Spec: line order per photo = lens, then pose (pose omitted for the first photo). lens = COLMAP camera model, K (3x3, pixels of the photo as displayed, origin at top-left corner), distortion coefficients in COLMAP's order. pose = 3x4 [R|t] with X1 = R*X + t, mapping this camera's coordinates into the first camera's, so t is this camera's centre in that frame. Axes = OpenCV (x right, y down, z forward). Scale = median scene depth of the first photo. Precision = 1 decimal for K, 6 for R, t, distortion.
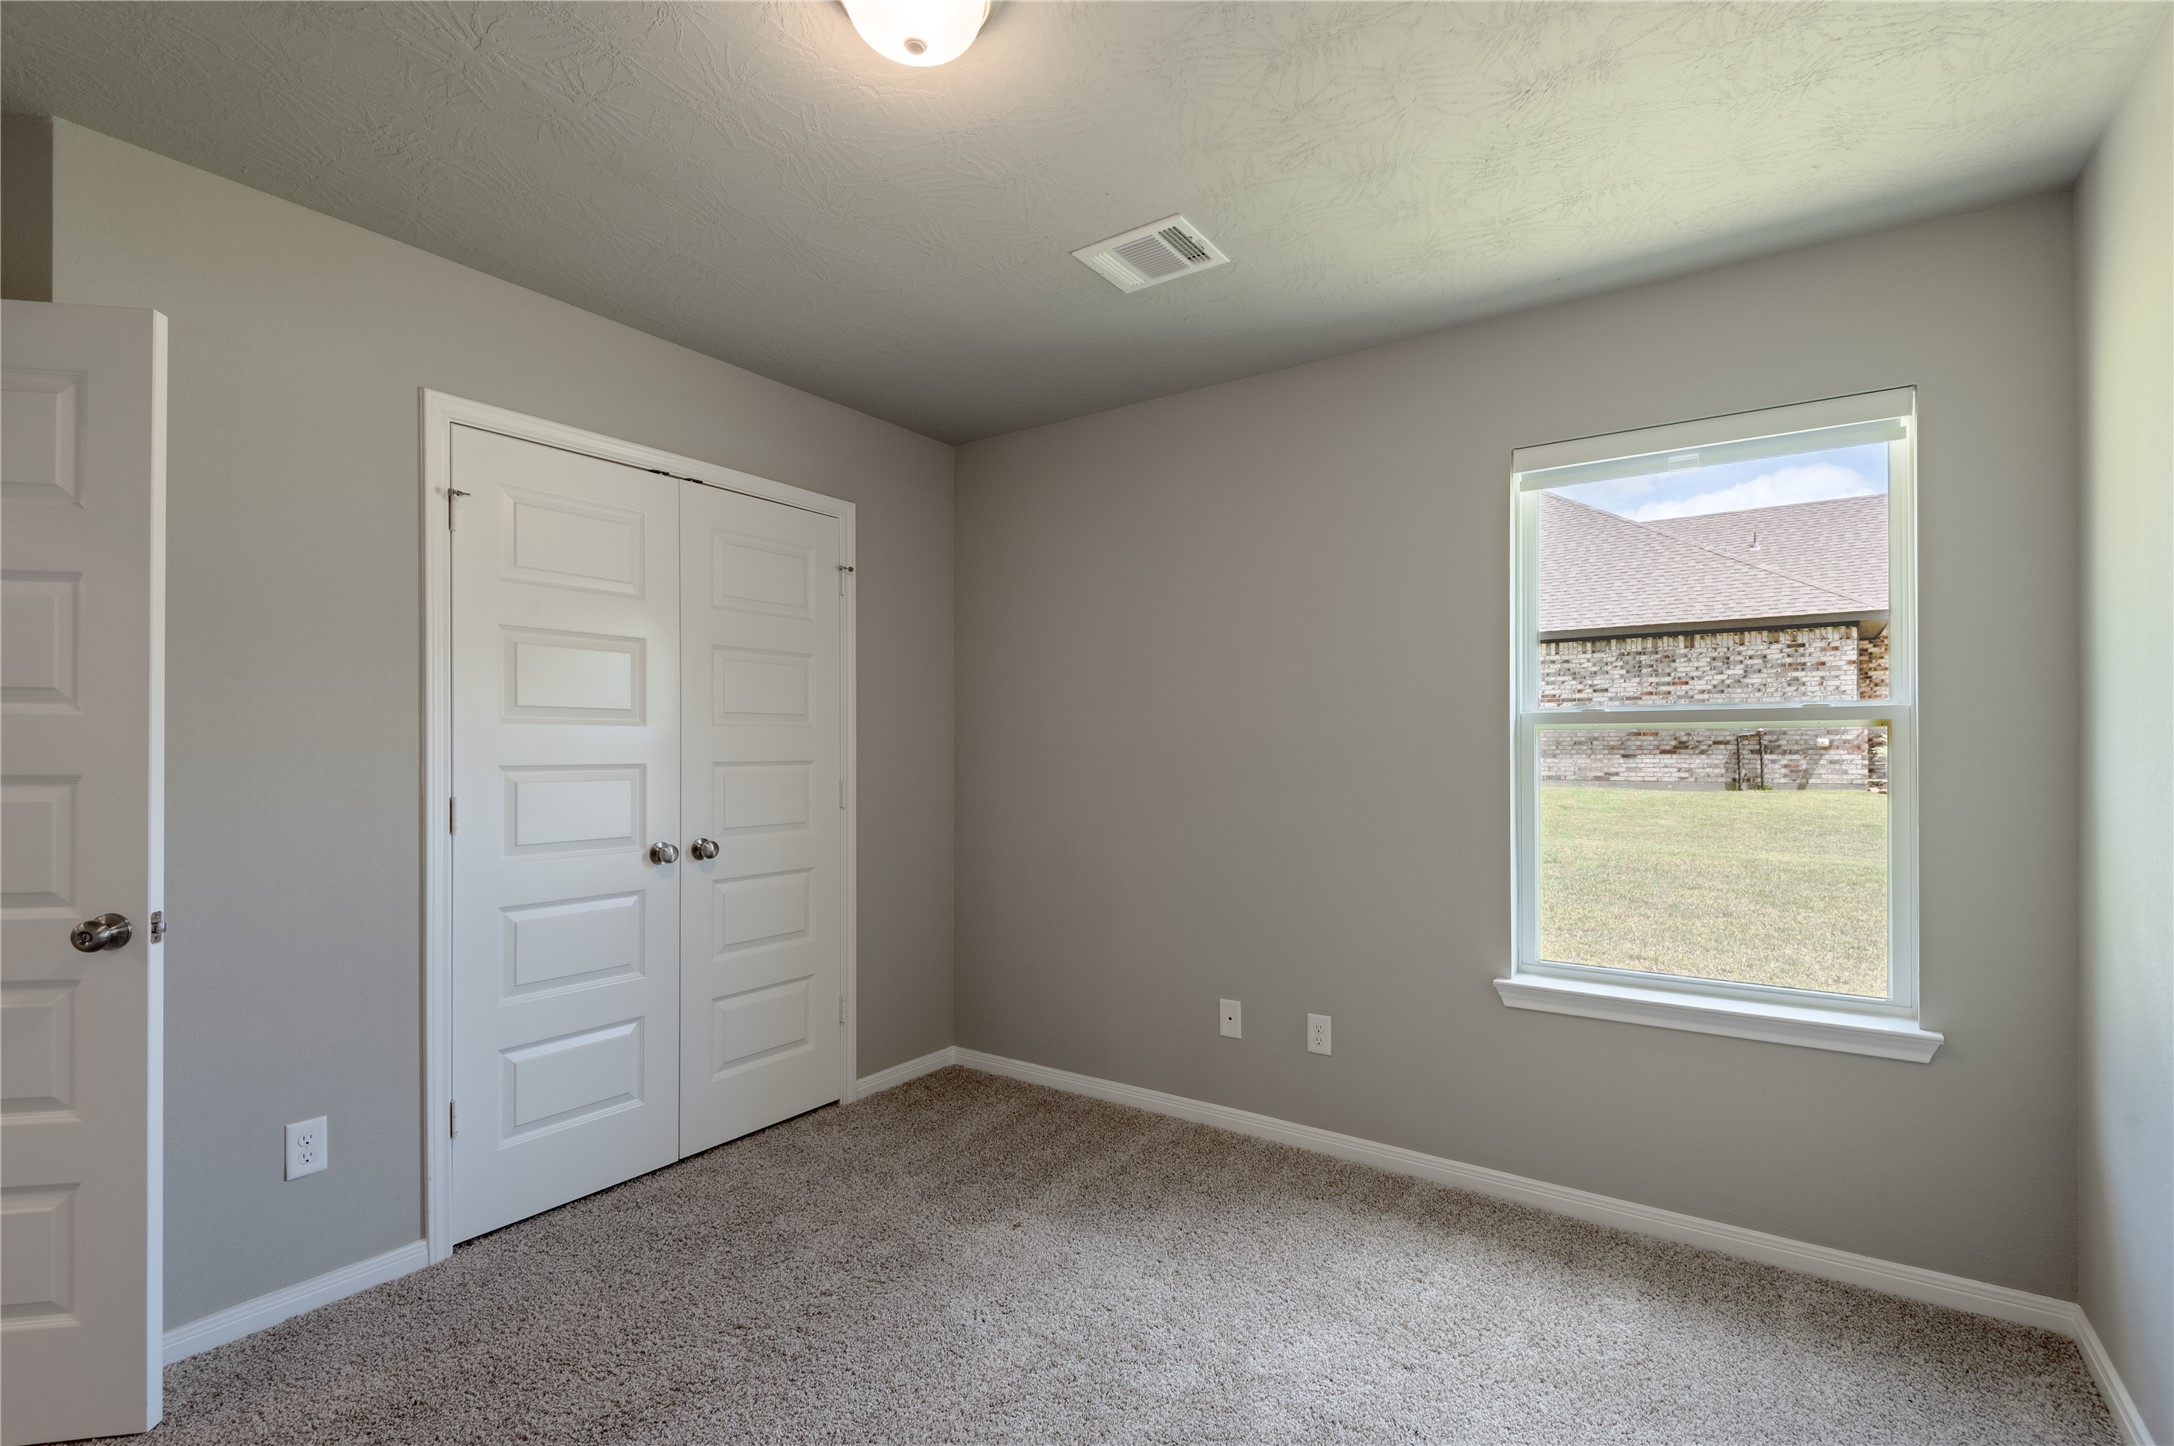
lens RADIAL K [[1004.5, 0, 1079.5], [0, 1004.5, 739.4], [0, 0, 1]] dist [0.020642, -0.011358]
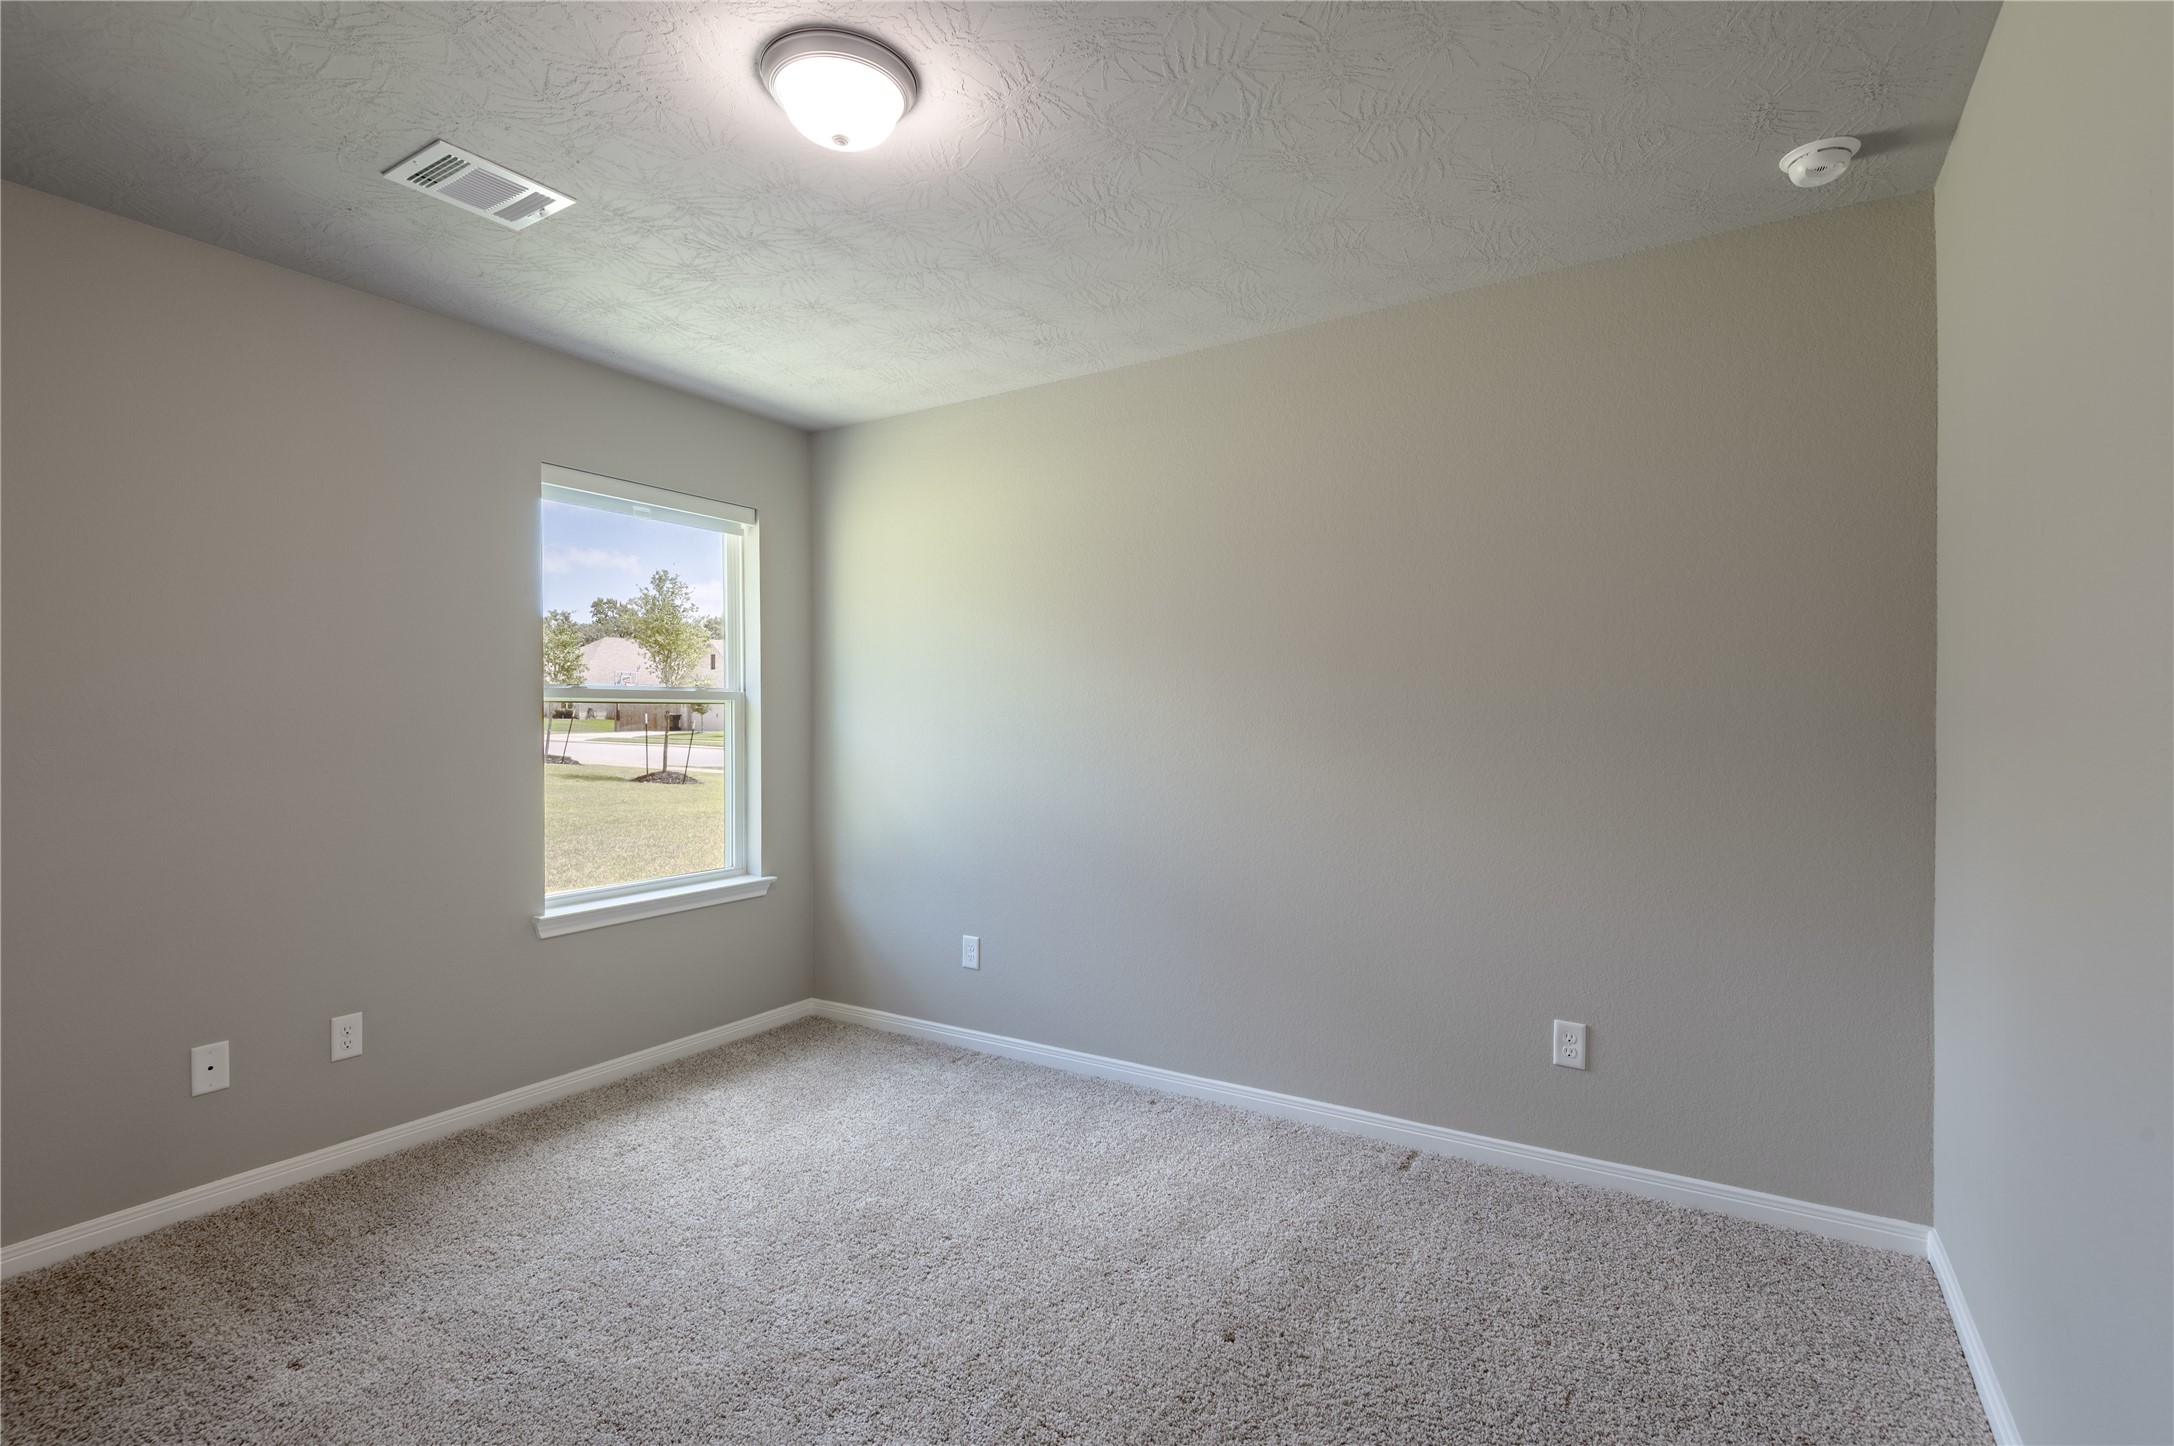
lens RADIAL K [[1004.5, 0, 1087.0], [0, 1004.5, 707.8], [0, 0, 1]] dist [0.020642, -0.011358]
pose [[-0.049033, 0.007920, 0.998766, -0.807741], [-0.008242, 0.999931, -0.008334, 0.001558], [-0.998763, -0.008641, -0.048964, 0.446071]]
